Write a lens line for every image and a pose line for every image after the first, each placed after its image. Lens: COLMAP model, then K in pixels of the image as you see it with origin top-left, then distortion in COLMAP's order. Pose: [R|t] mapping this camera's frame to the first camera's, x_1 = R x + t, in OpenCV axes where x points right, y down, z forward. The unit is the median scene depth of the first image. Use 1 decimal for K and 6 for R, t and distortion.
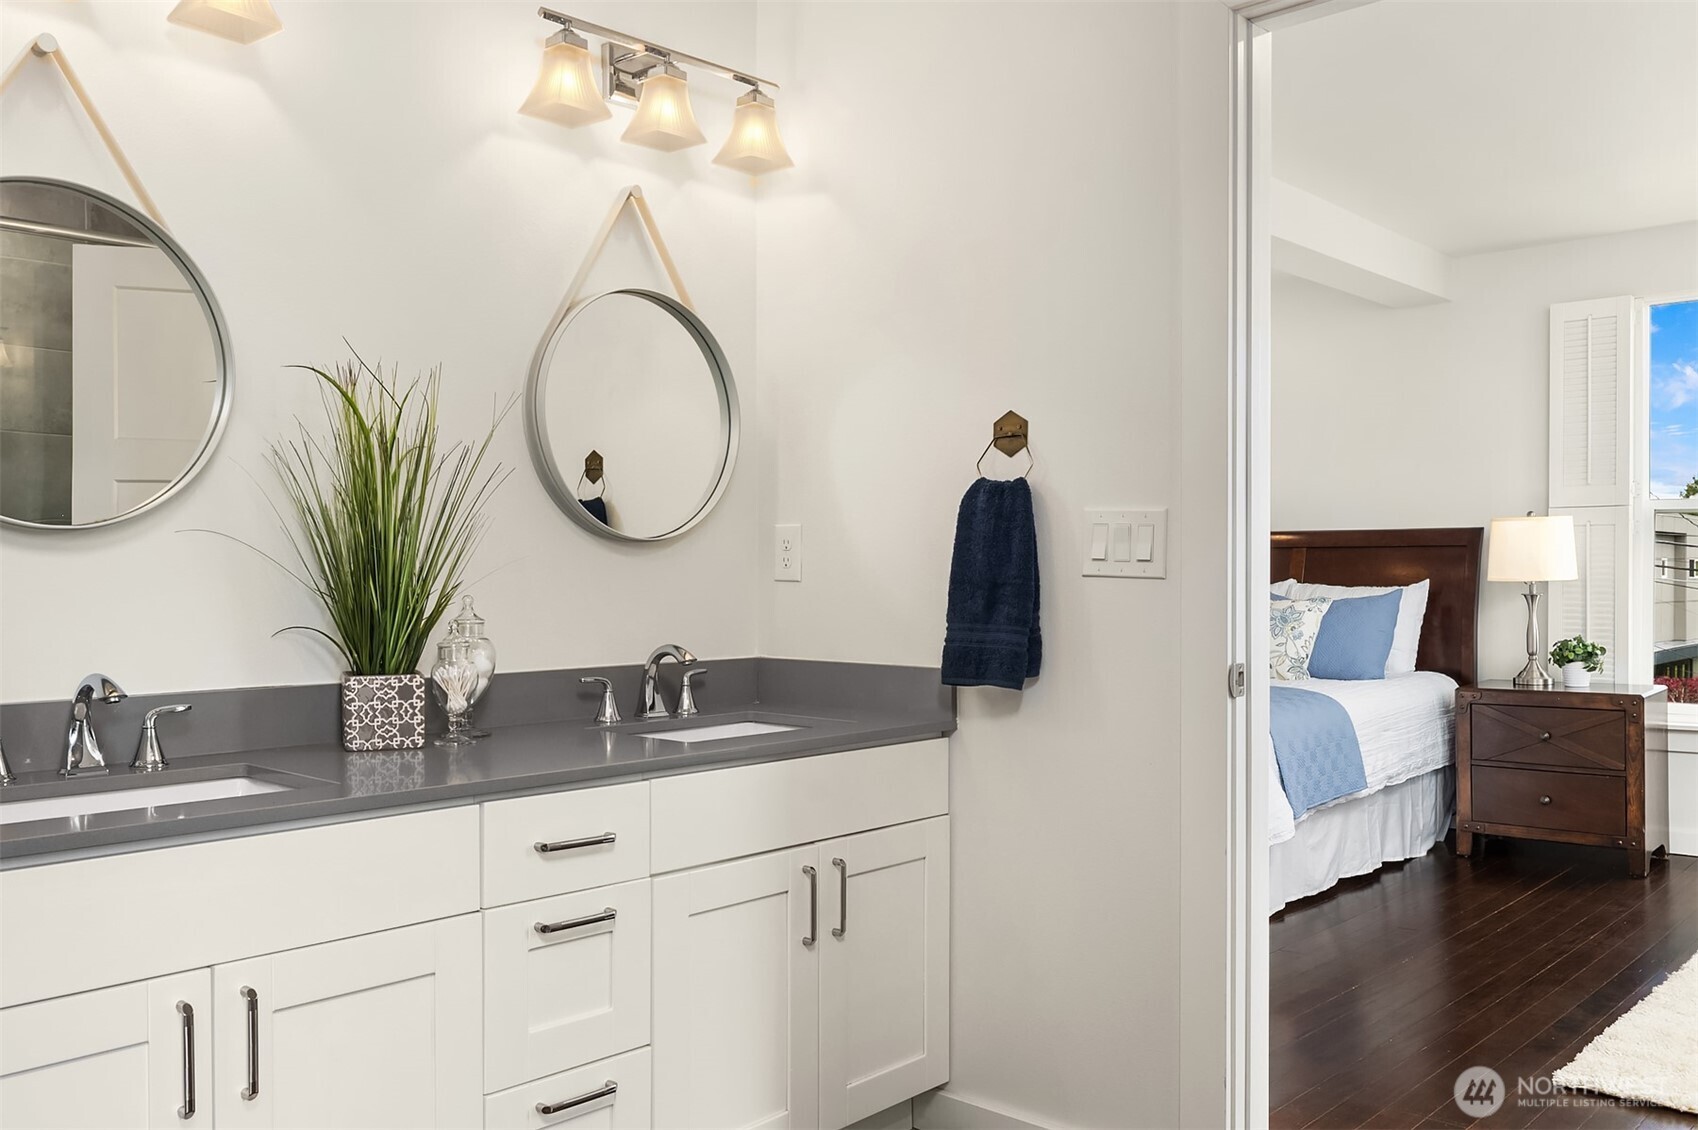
lens RADIAL K [[1430.0, 0, 850.1], [0, 1430.0, 567.0], [0, 0, 1]] dist [0.006625, 0.009359]
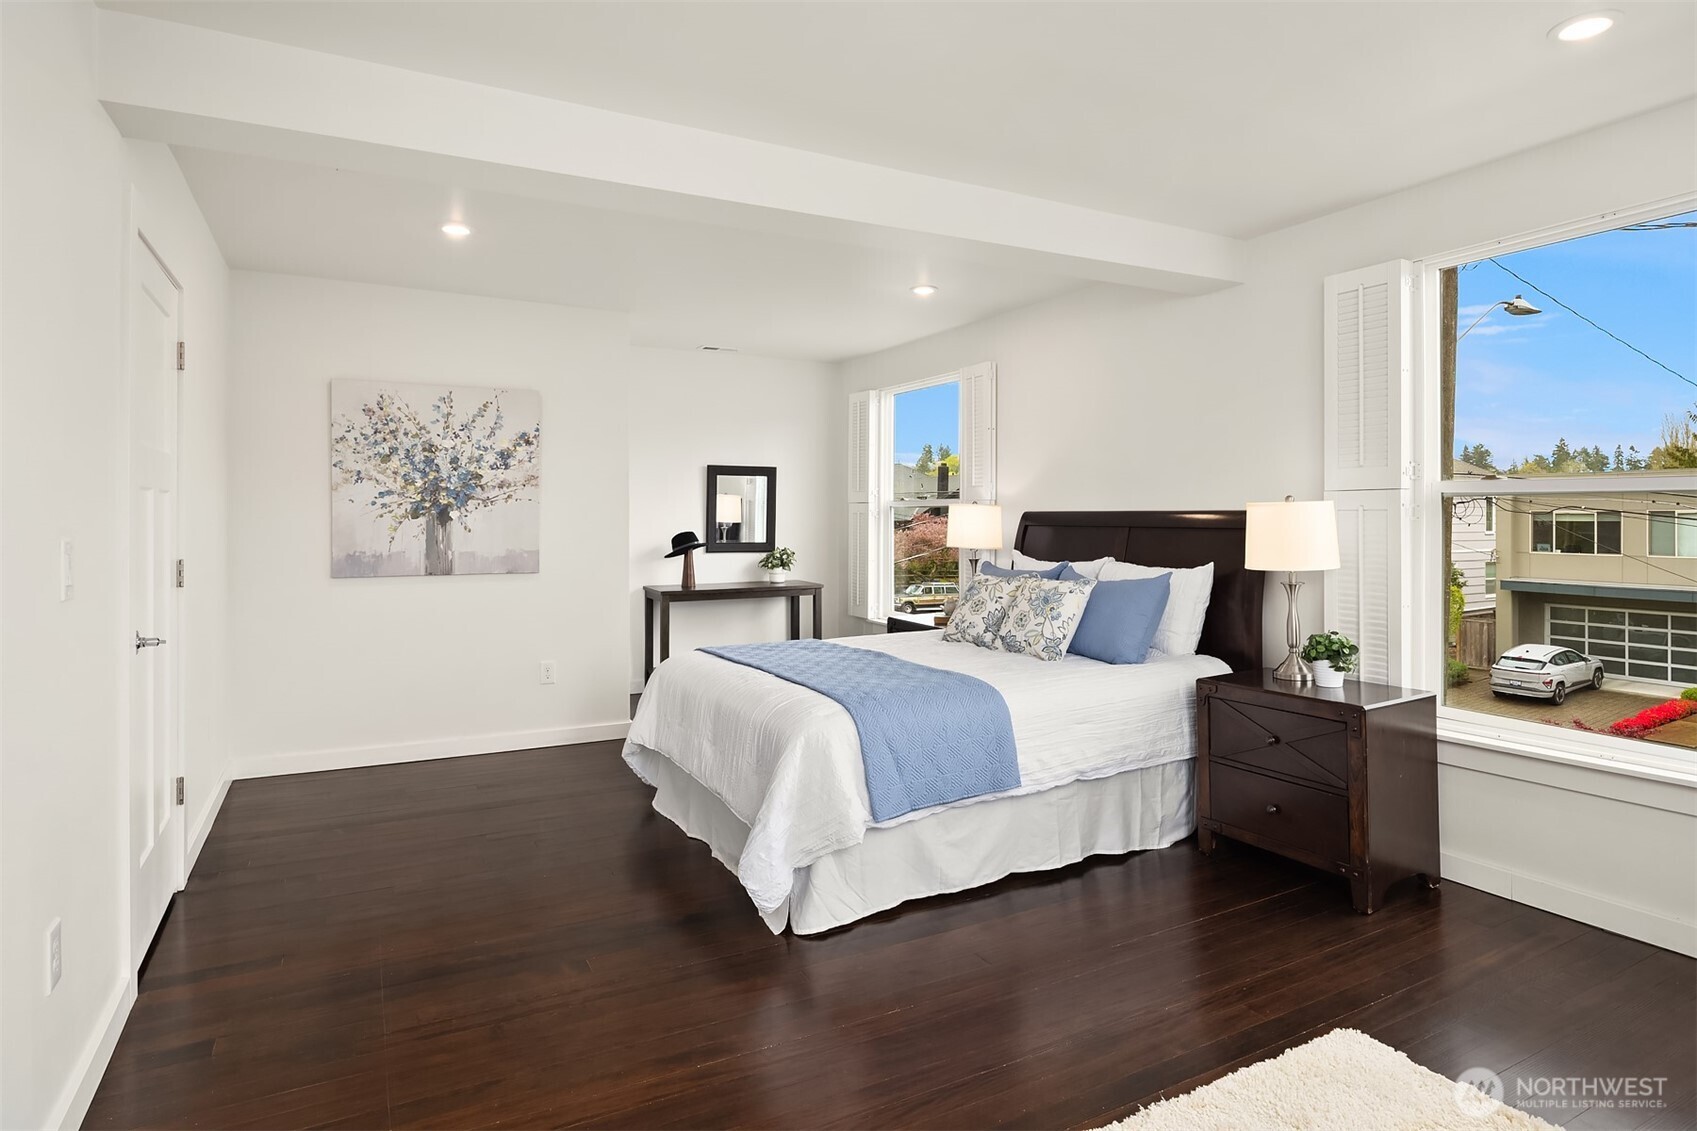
lens RADIAL K [[918.6, 0, 843.1], [0, 918.6, 510.7], [0, 0, 1]] dist [-0.008057, -0.001216]
pose [[0.943515, -0.000754, -0.331329, 0.397331], [-0.001632, 0.999975, -0.006923, -0.024107], [0.331326, 0.007072, 0.943490, 0.331284]]
